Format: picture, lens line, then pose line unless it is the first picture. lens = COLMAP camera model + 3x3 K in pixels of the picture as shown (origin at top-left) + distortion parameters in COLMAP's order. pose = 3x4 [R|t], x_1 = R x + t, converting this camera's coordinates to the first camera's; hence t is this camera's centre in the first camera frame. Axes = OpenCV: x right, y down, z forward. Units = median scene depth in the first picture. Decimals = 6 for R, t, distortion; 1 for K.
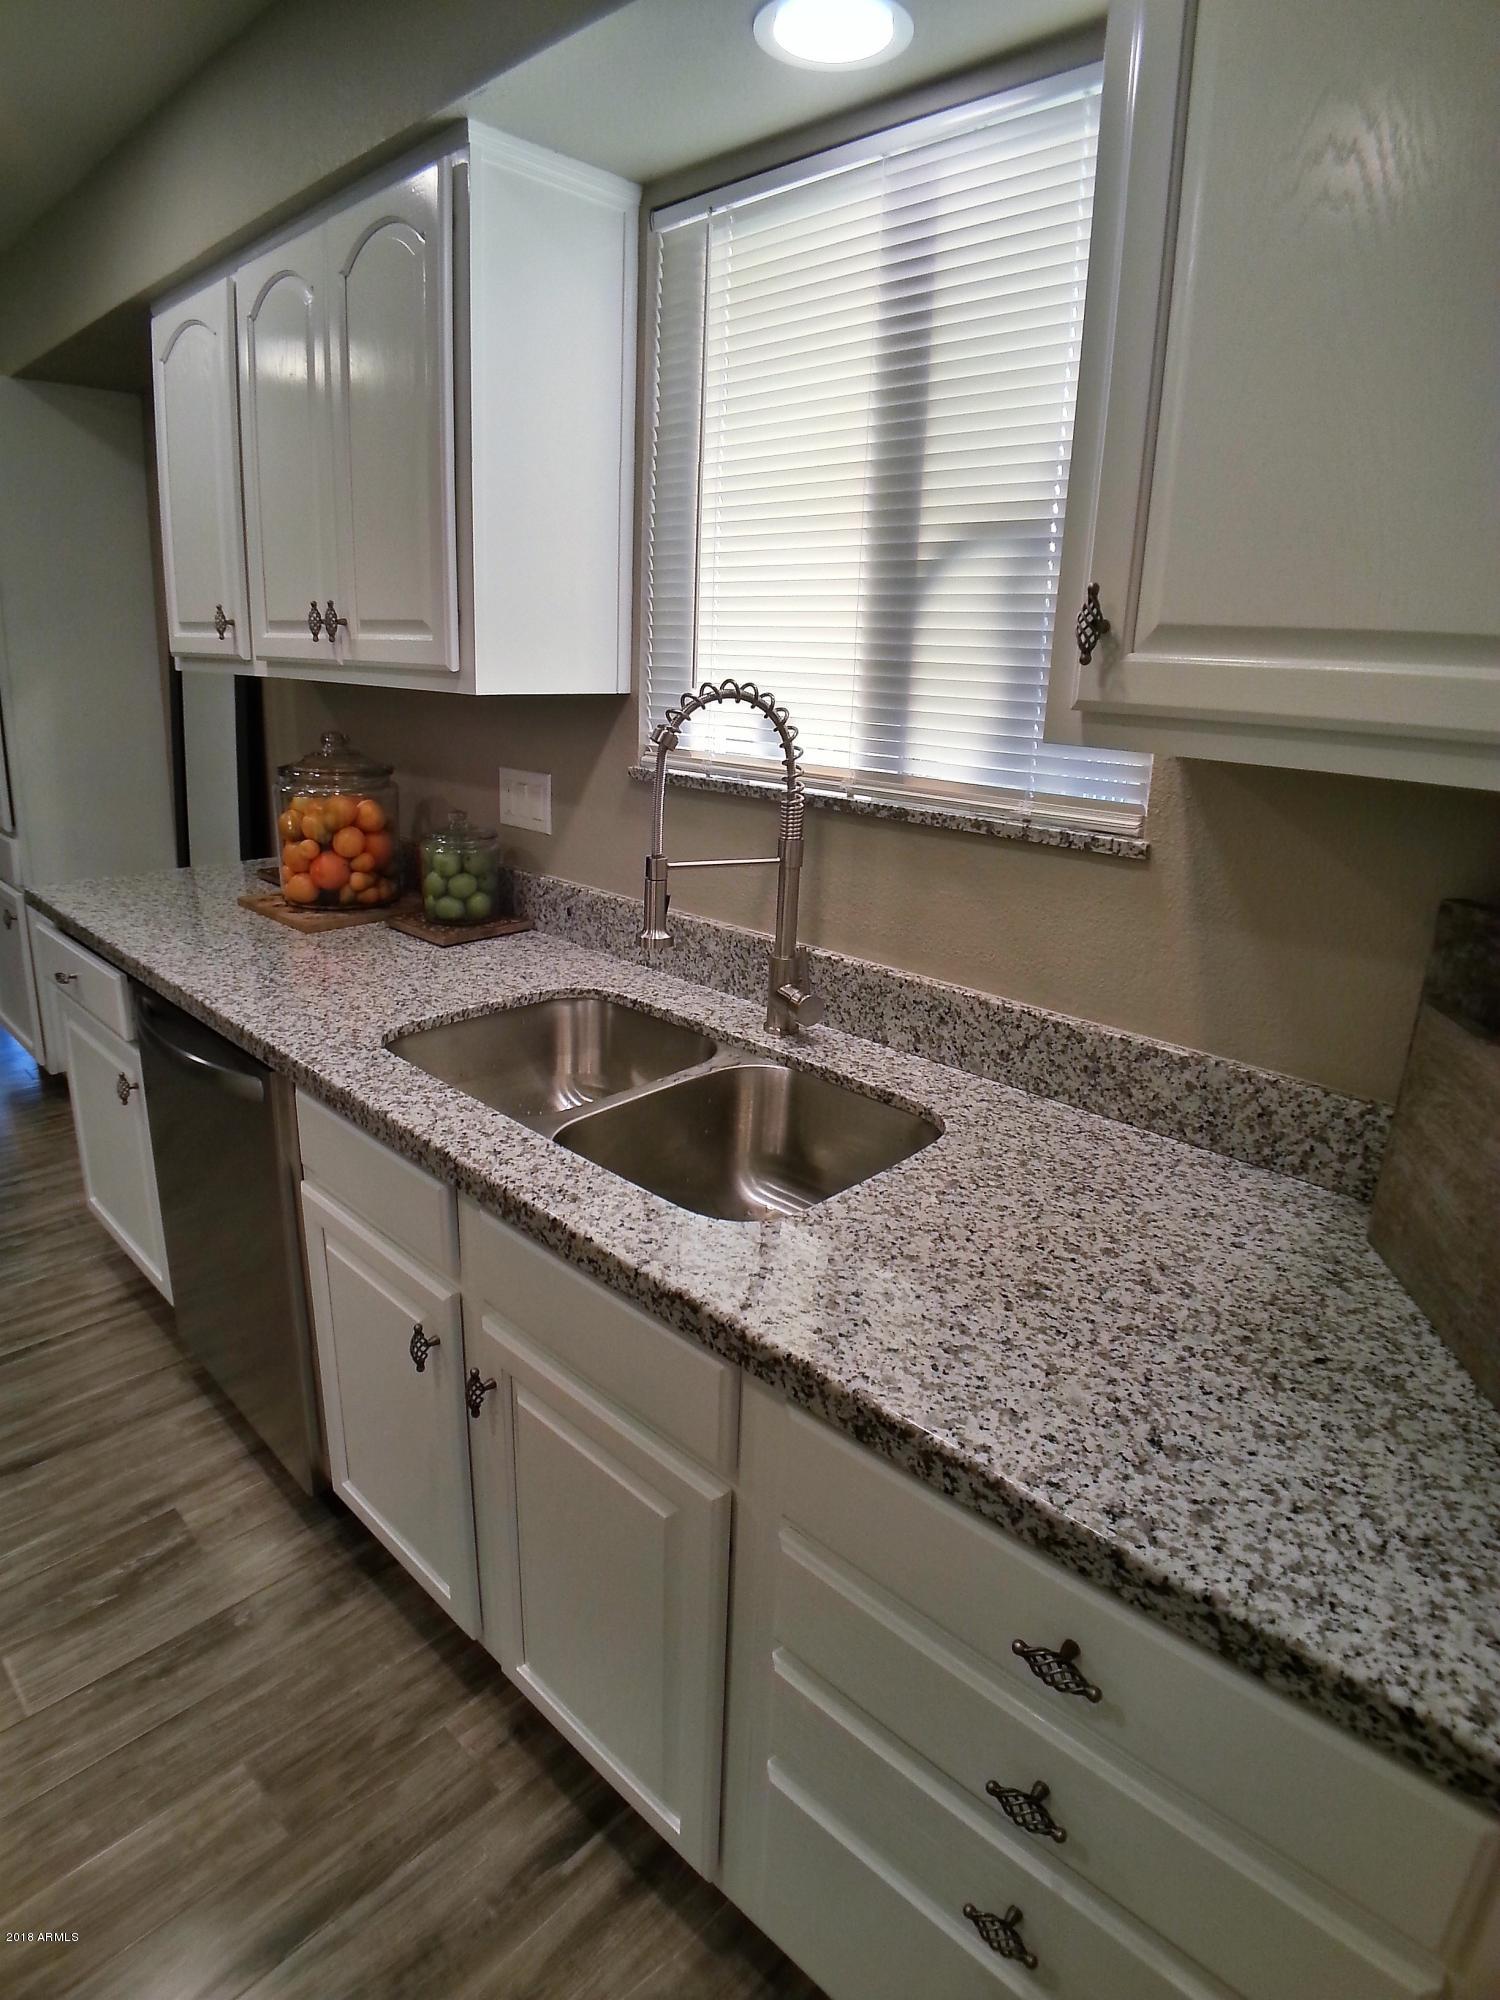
lens RADIAL K [[1089.2, 0, 747.4], [0, 1089.2, 959.8], [0, 0, 1]] dist [-0.067756, -0.001195]
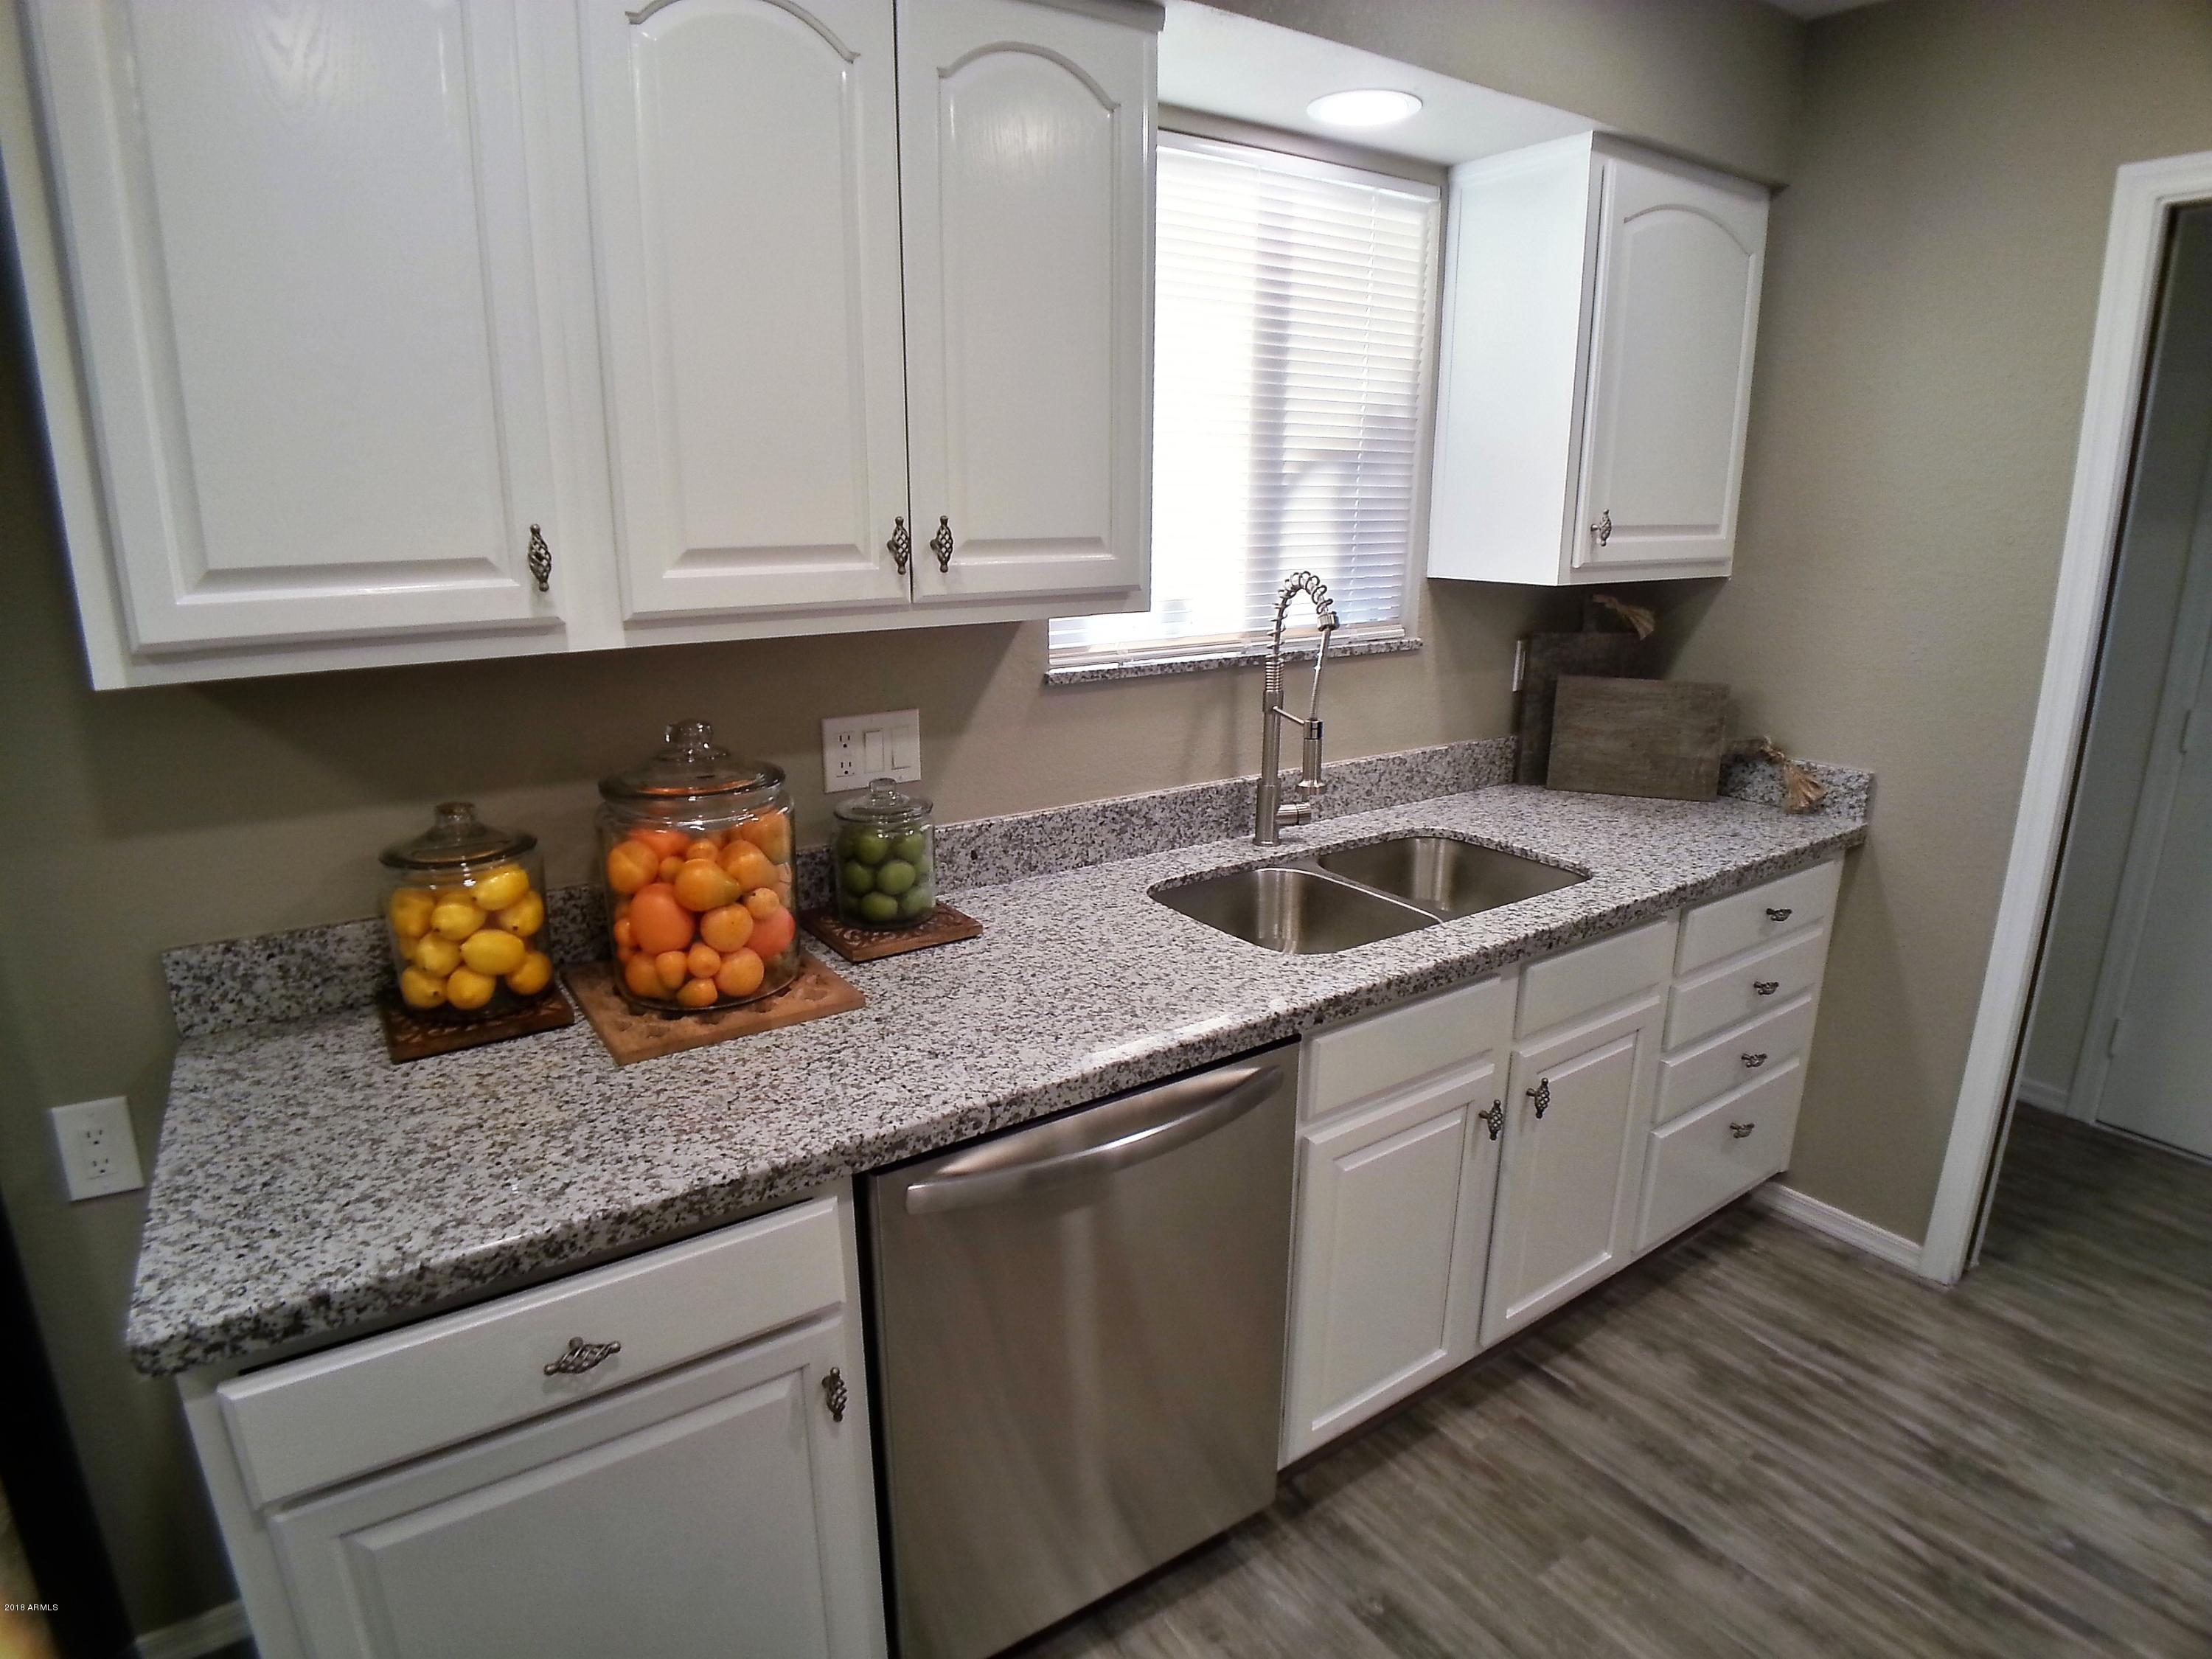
lens RADIAL K [[1220.0, 0, 1064.1], [0, 1220.0, 828.7], [0, 0, 1]] dist [-0.067399, 0.002479]
pose [[0.227337, -0.290622, 0.929439, -1.463000], [0.276534, 0.934405, 0.224535, -0.366822], [-0.933727, 0.205977, 0.292792, 0.892306]]
